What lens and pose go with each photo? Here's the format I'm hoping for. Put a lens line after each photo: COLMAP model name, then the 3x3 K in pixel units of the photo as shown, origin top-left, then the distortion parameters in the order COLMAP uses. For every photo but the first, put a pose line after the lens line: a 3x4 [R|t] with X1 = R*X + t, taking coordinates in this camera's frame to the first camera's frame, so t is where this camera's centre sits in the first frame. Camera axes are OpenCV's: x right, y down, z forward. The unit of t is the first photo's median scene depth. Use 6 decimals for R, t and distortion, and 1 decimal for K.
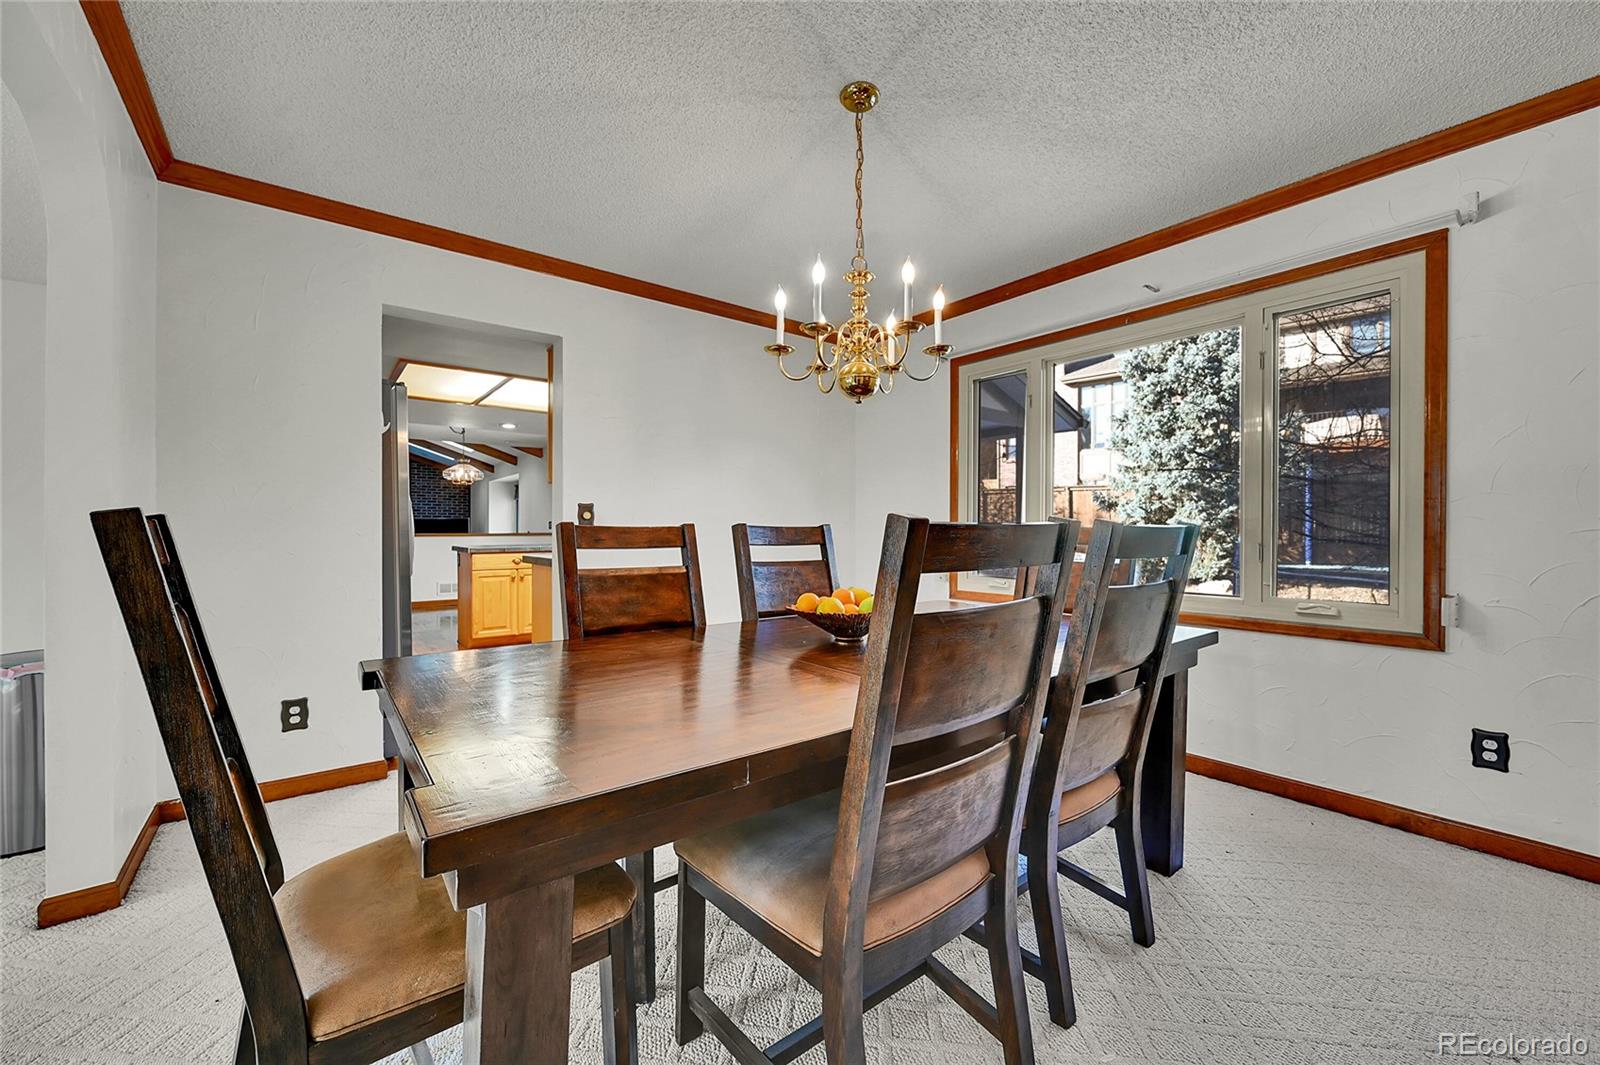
lens RADIAL K [[627.9, 0, 793.5], [0, 627.9, 529.2], [0, 0, 1]] dist [-0.003150, 0.001183]
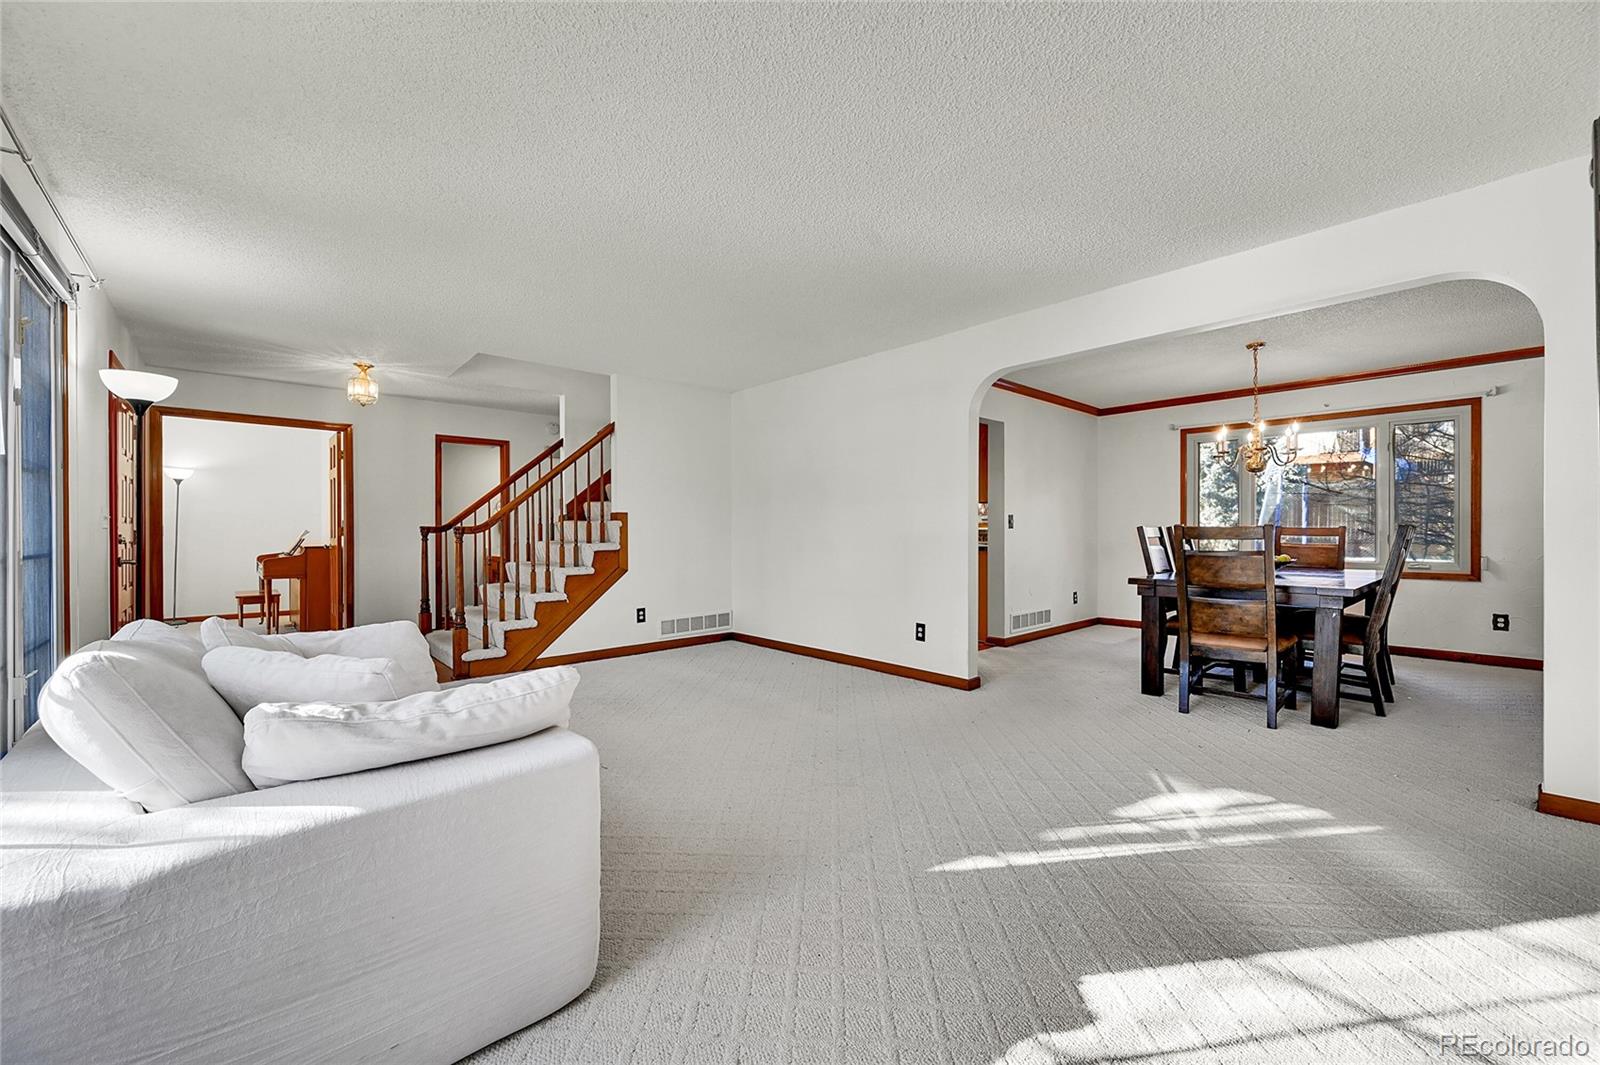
lens RADIAL K [[627.9, 0, 797.8], [0, 627.9, 531.5], [0, 0, 1]] dist [-0.003150, 0.001183]
pose [[0.994745, -0.010846, 0.101811, -1.640230], [0.010748, 0.999941, 0.001510, -0.015996], [-0.101822, -0.000408, 0.994803, -1.001971]]
